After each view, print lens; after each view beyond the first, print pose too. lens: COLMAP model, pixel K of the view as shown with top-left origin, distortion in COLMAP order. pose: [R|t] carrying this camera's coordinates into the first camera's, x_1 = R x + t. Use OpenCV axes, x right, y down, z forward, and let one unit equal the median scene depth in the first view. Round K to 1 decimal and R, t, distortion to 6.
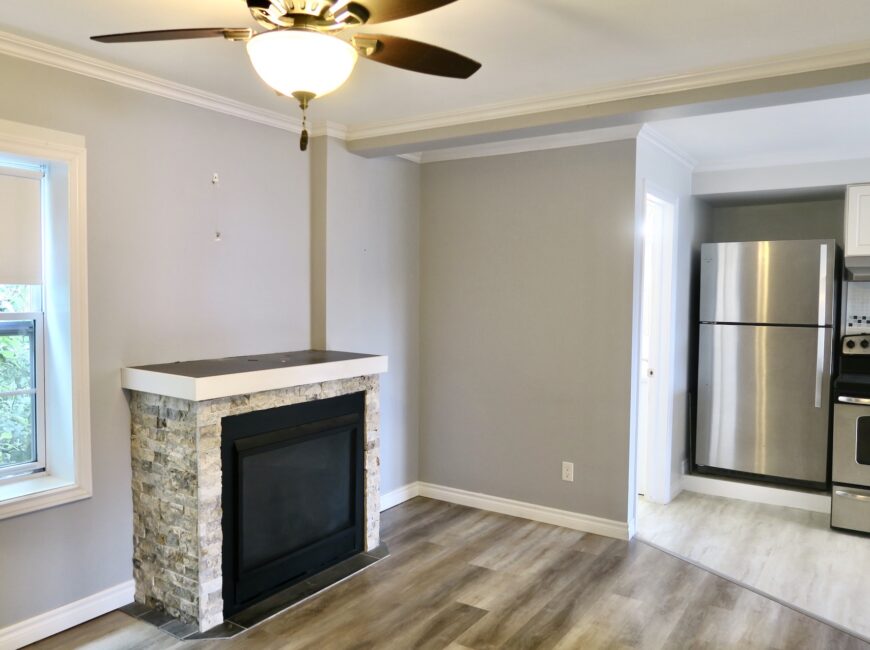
lens RADIAL K [[673.7, 0, 435.0], [0, 673.7, 325.0], [0, 0, 1]] dist [-0.022735, 0.004257]
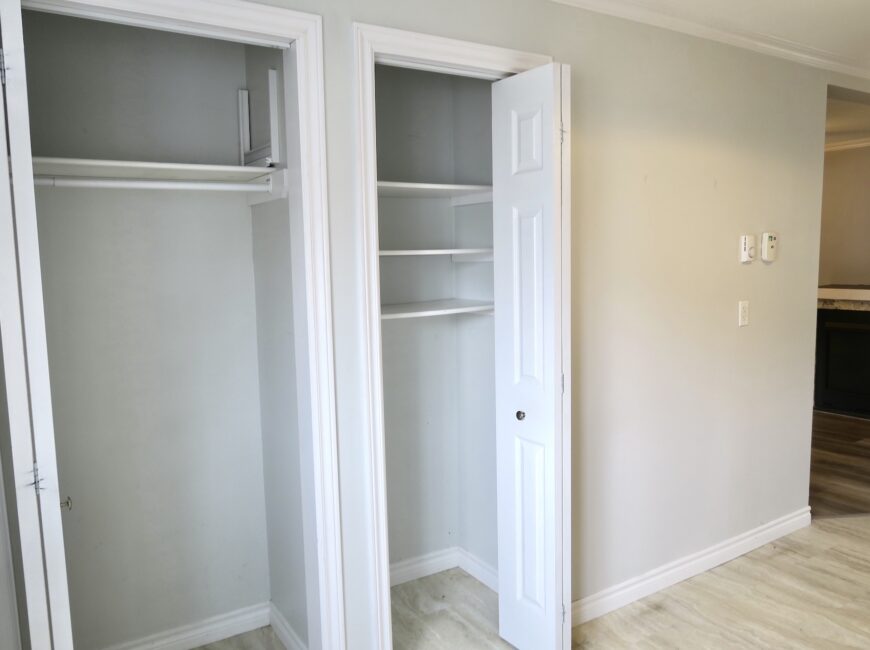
lens RADIAL K [[673.7, 0, 435.0], [0, 673.7, 325.0], [0, 0, 1]] dist [-0.022735, 0.004257]
pose [[-0.399851, 0.098127, -0.911313, 1.571182], [-0.023662, 0.992816, 0.117285, -0.021868], [0.916275, 0.068460, -0.394656, 0.550564]]
